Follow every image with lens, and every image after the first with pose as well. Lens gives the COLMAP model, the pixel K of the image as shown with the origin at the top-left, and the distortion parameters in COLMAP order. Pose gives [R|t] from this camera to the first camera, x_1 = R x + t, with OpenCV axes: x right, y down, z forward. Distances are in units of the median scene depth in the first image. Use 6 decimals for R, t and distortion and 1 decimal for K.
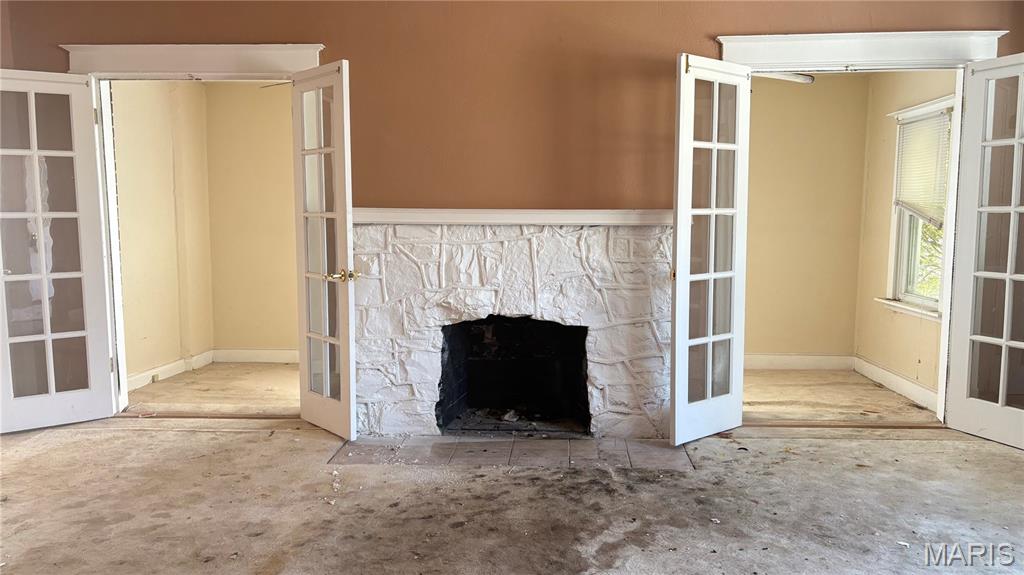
lens RADIAL K [[783.5, 0, 510.4], [0, 783.5, 288.5], [0, 0, 1]] dist [0.033384, -0.015278]
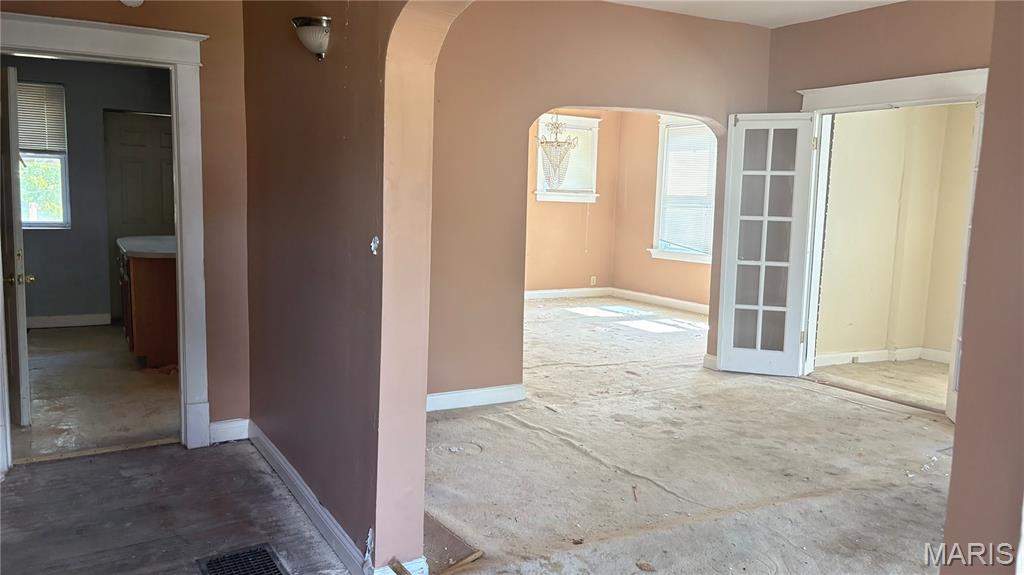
lens RADIAL K [[783.5, 0, 512.2], [0, 783.5, 288.9], [0, 0, 1]] dist [0.033384, -0.015278]
pose [[0.566780, 0.114311, -0.815901, 0.283029], [-0.113993, 0.991683, 0.059752, -0.003689], [0.815945, 0.059141, 0.575097, -0.132699]]
